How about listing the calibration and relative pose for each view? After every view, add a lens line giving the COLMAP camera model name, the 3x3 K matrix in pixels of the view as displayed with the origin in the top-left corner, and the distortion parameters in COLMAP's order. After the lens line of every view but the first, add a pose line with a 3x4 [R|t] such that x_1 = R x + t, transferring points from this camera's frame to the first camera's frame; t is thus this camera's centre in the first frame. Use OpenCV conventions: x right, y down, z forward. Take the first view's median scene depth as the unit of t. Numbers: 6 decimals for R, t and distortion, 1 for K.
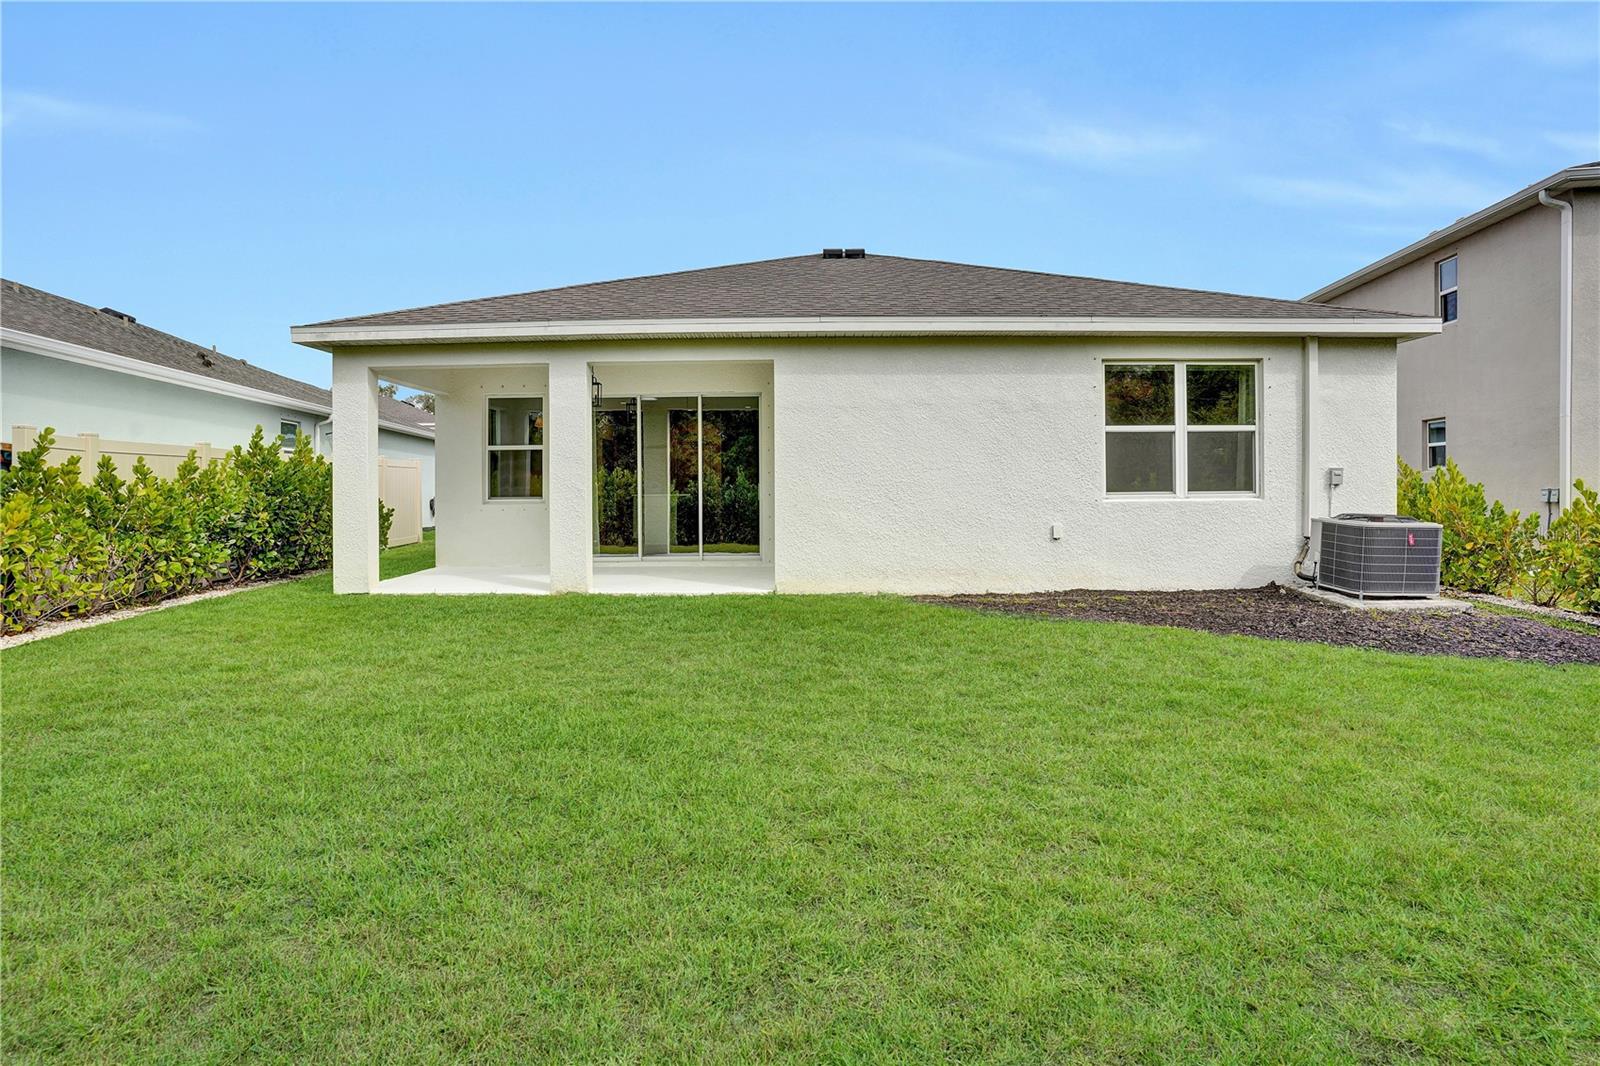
lens RADIAL K [[791.2, 0, 792.6], [0, 791.2, 527.2], [0, 0, 1]] dist [-0.083636, 0.037202]
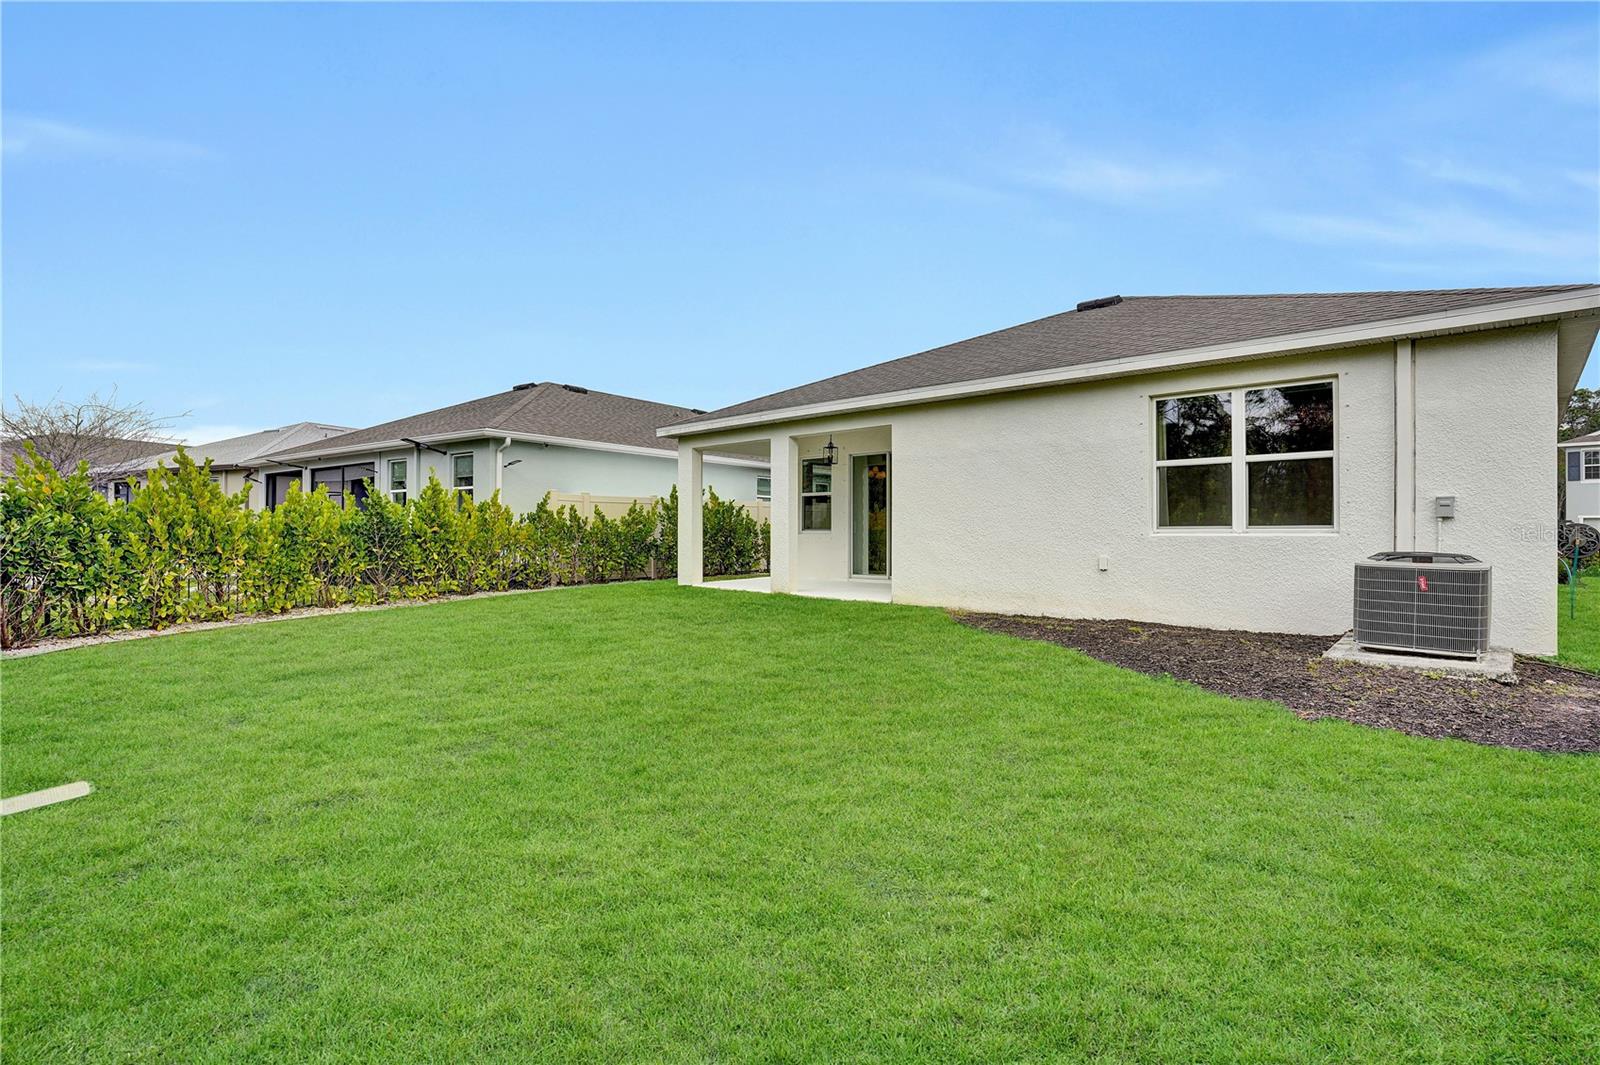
lens RADIAL K [[791.2, 0, 792.6], [0, 791.2, 526.7], [0, 0, 1]] dist [-0.083636, 0.037202]
pose [[0.711567, 0.004824, -0.702602, 0.776082], [-0.039174, 0.998693, -0.032817, 0.007117], [0.701526, 0.050876, 0.710826, -0.042583]]
